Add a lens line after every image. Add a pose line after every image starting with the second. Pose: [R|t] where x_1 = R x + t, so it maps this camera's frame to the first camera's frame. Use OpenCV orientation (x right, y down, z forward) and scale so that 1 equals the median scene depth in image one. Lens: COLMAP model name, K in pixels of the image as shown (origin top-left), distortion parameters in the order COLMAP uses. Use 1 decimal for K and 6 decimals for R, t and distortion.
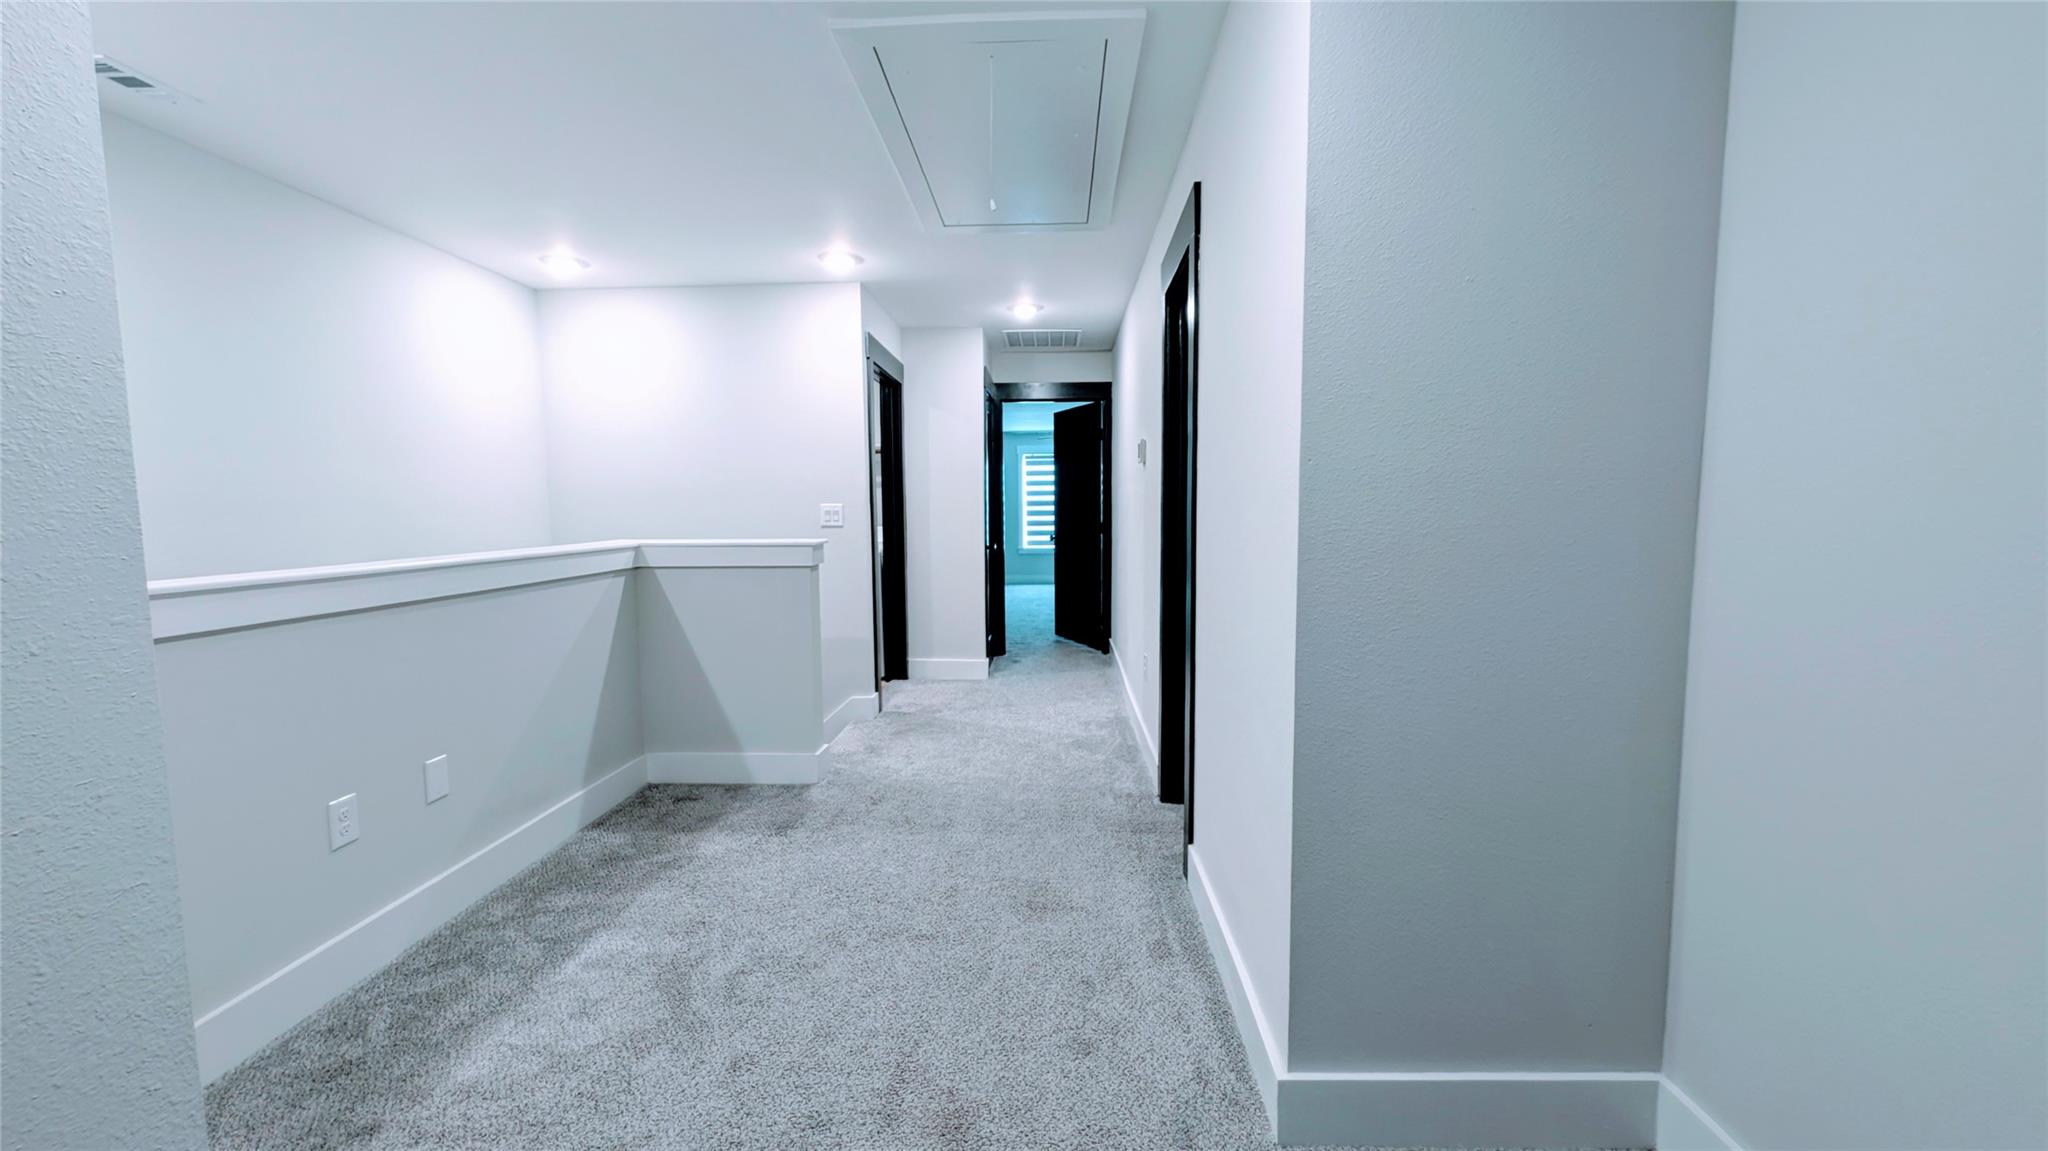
lens RADIAL K [[794.2, 0, 1037.0], [0, 794.2, 572.1], [0, 0, 1]] dist [0.000795, -0.000130]
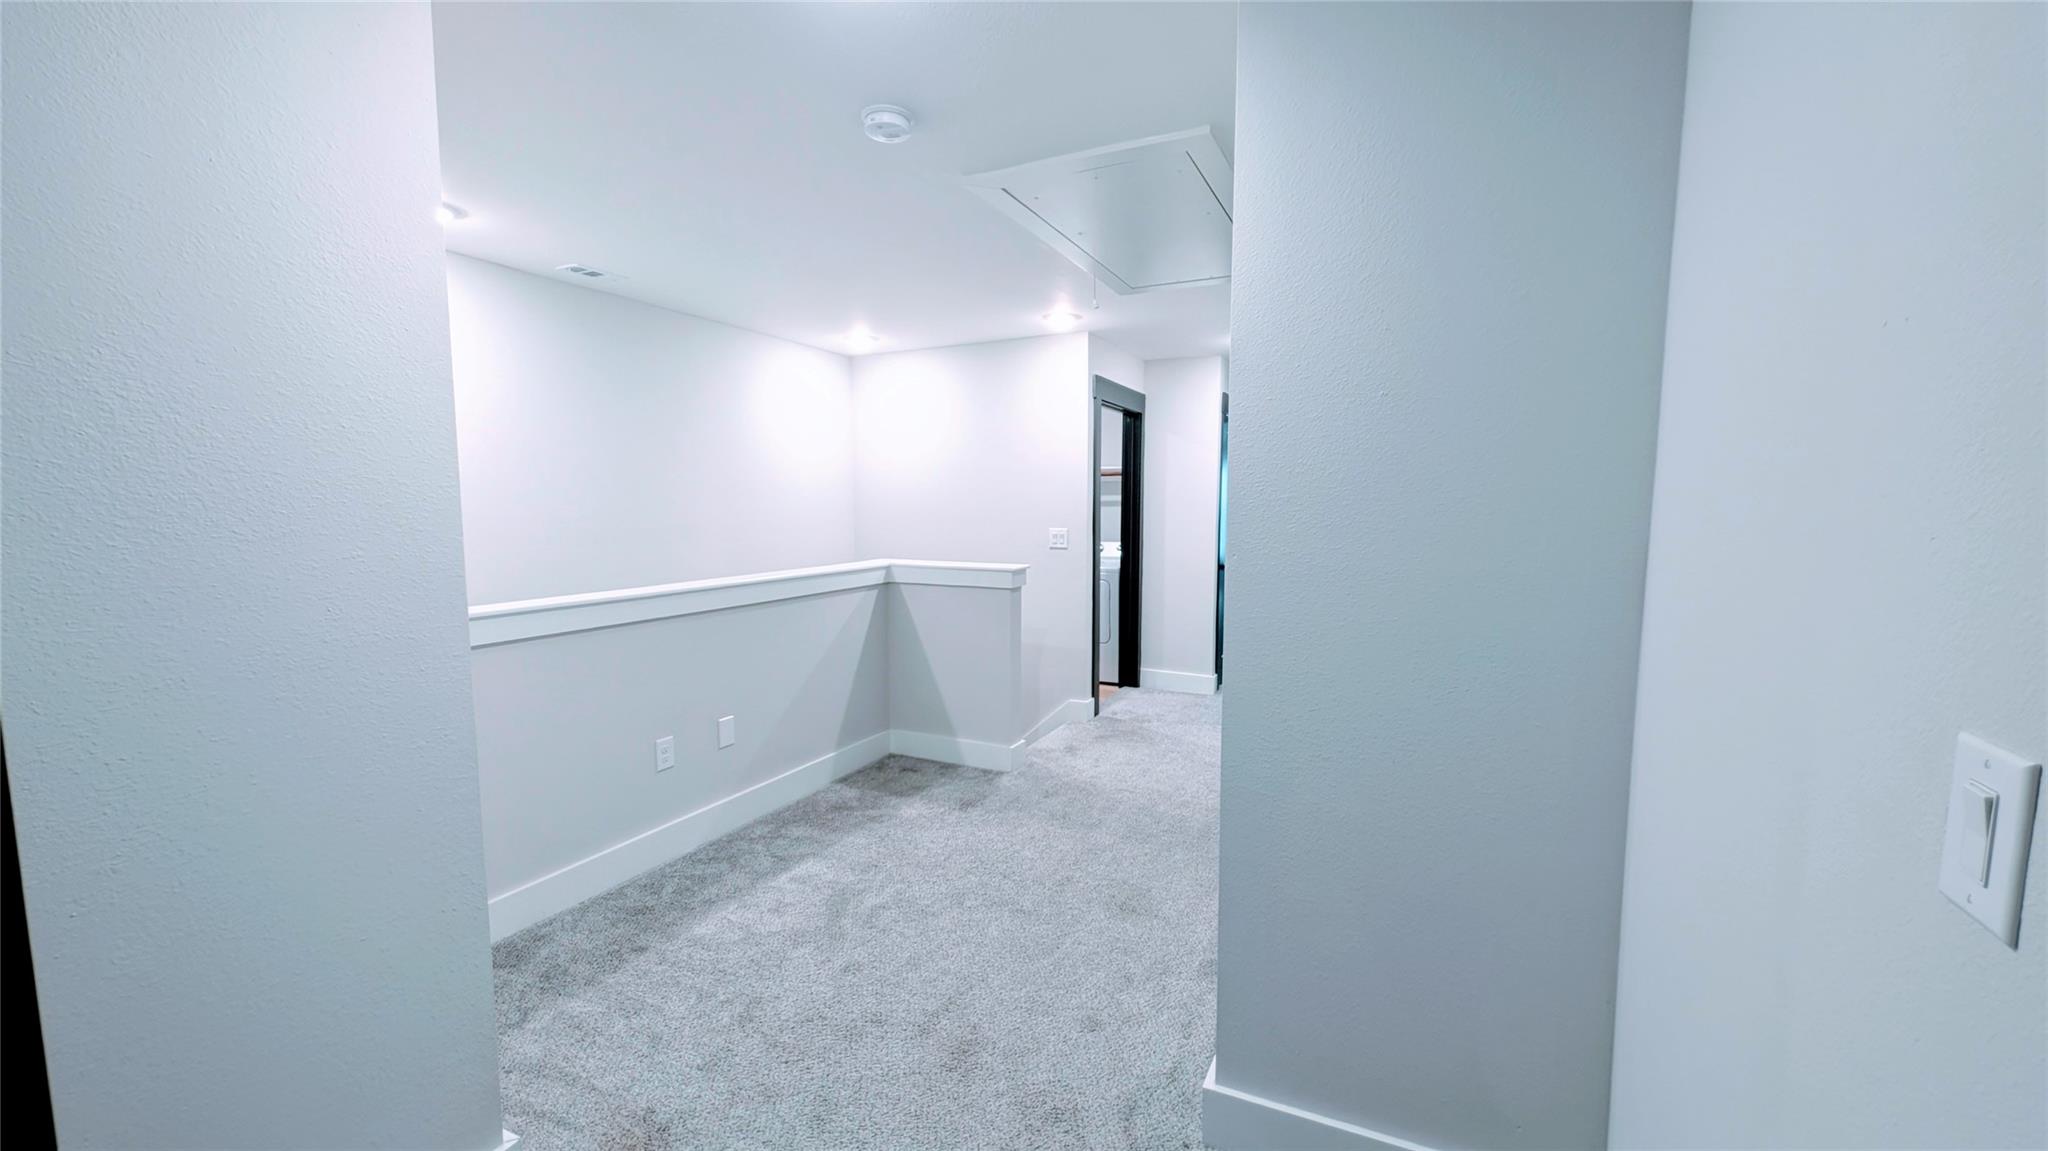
lens RADIAL K [[794.2, 0, 1037.0], [0, 794.2, 572.1], [0, 0, 1]] dist [0.000795, -0.000130]
pose [[0.915877, 0.041808, -0.399276, 0.253306], [-0.039731, 0.999119, 0.013482, -0.056499], [0.399488, 0.003516, 0.916732, -0.077802]]
